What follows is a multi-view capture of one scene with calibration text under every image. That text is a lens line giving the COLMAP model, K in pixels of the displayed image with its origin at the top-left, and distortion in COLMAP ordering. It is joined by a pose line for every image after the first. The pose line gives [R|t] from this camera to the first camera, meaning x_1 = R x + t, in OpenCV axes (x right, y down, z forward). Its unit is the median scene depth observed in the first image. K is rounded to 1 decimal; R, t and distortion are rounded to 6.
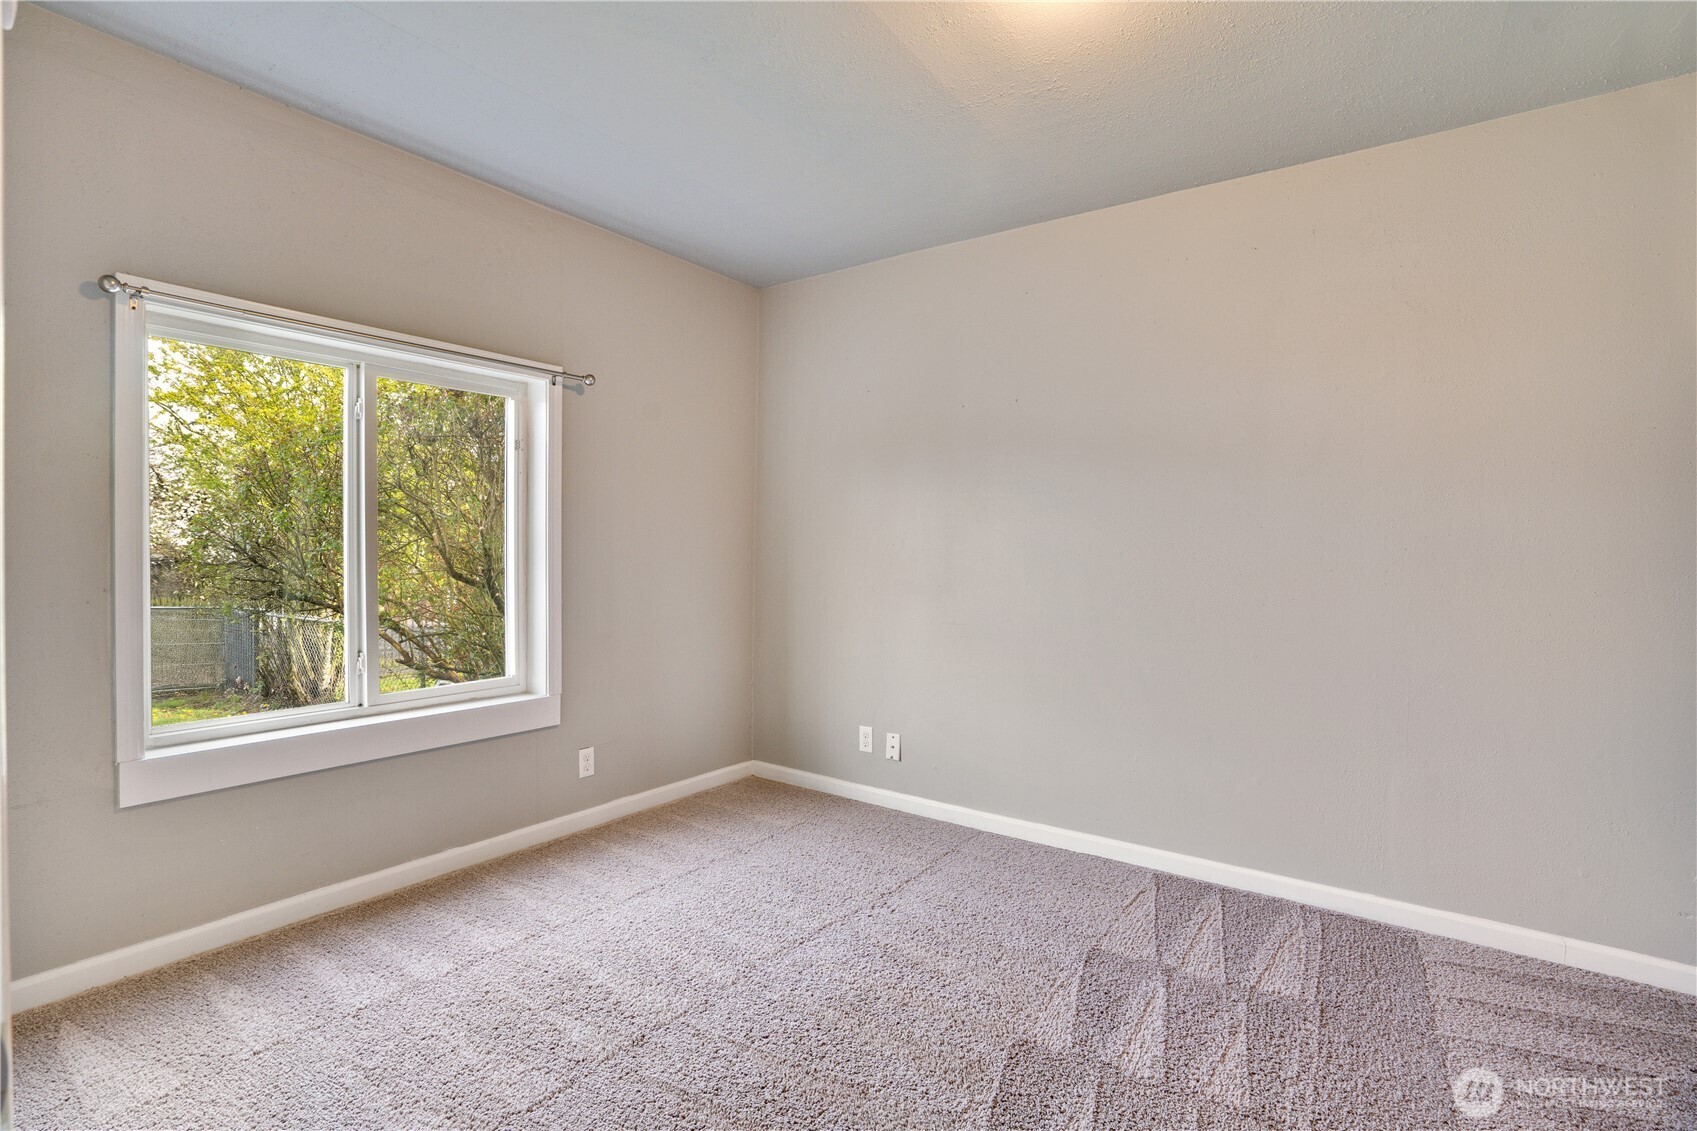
lens RADIAL K [[787.1, 0, 837.3], [0, 787.1, 565.6], [0, 0, 1]] dist [-0.061516, 0.025796]
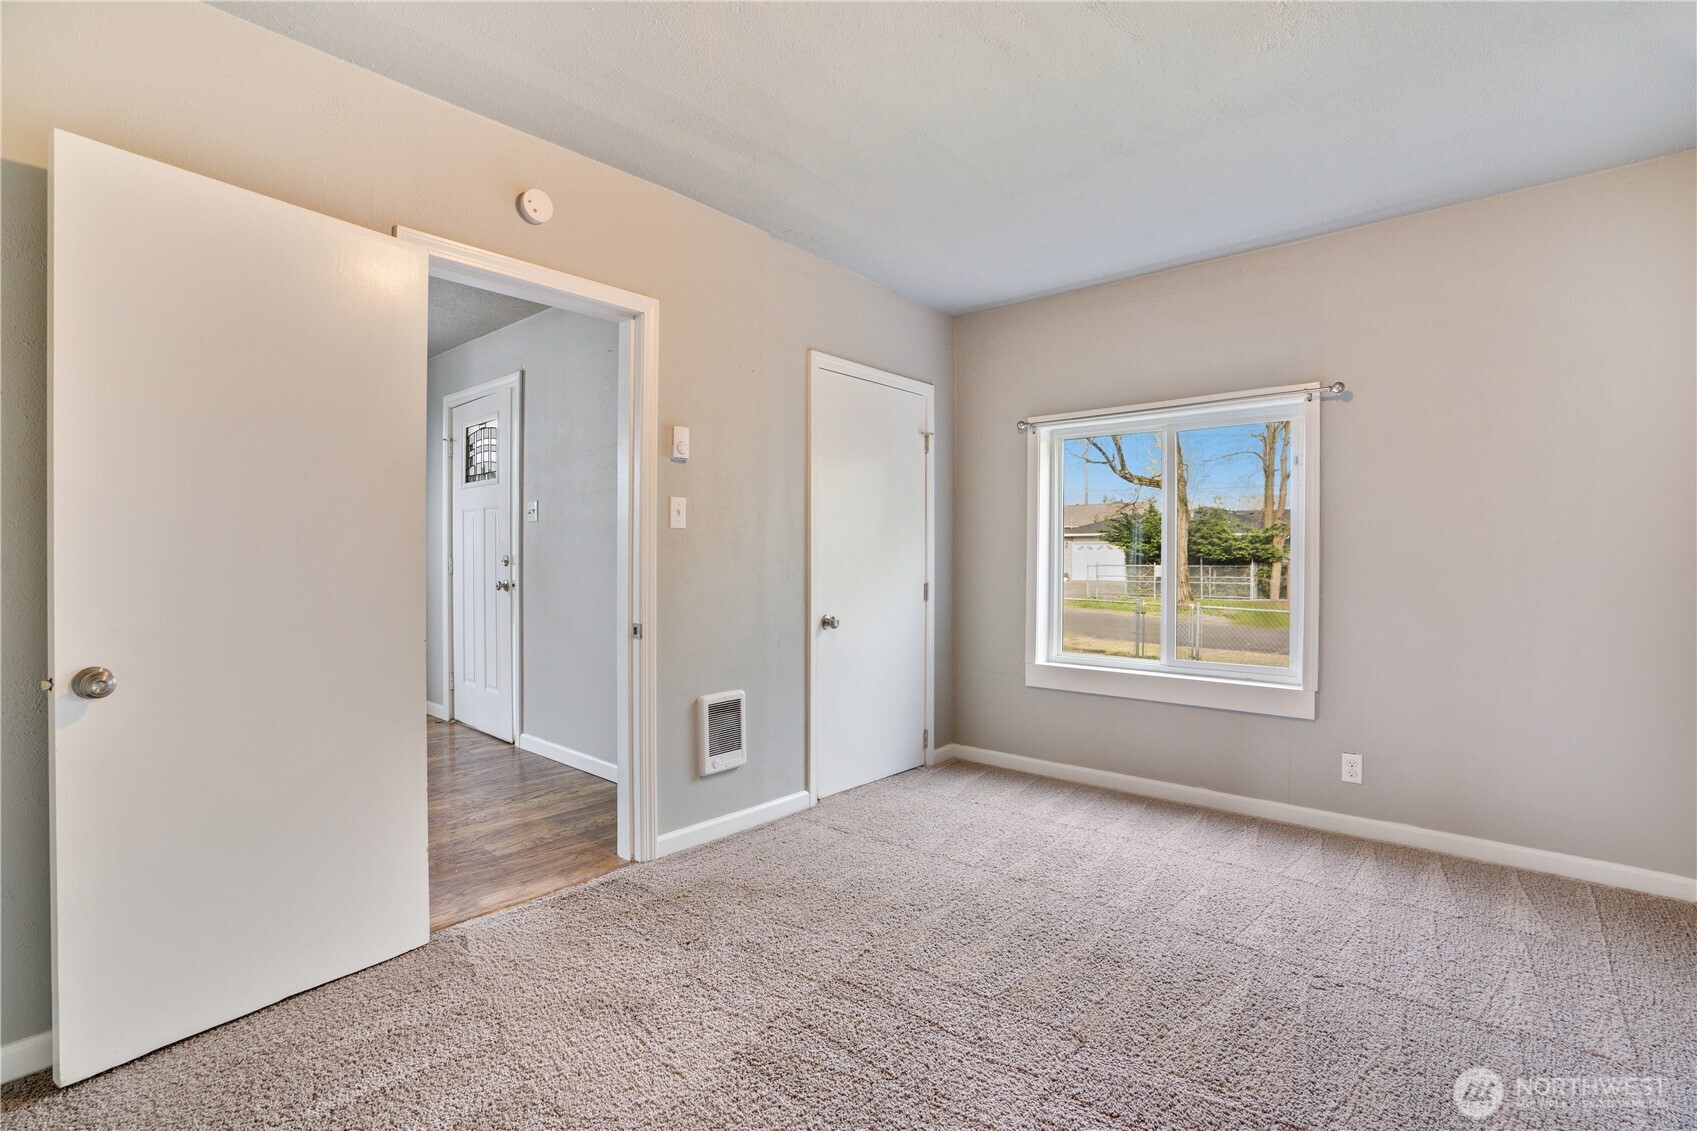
lens RADIAL K [[787.1, 0, 837.3], [0, 787.1, 565.6], [0, 0, 1]] dist [-0.061516, 0.025796]
pose [[-0.103490, -0.001667, -0.994629, 0.765046], [-0.023621, 0.999721, 0.000782, 0.009597], [0.994350, 0.023575, -0.103500, 0.470698]]
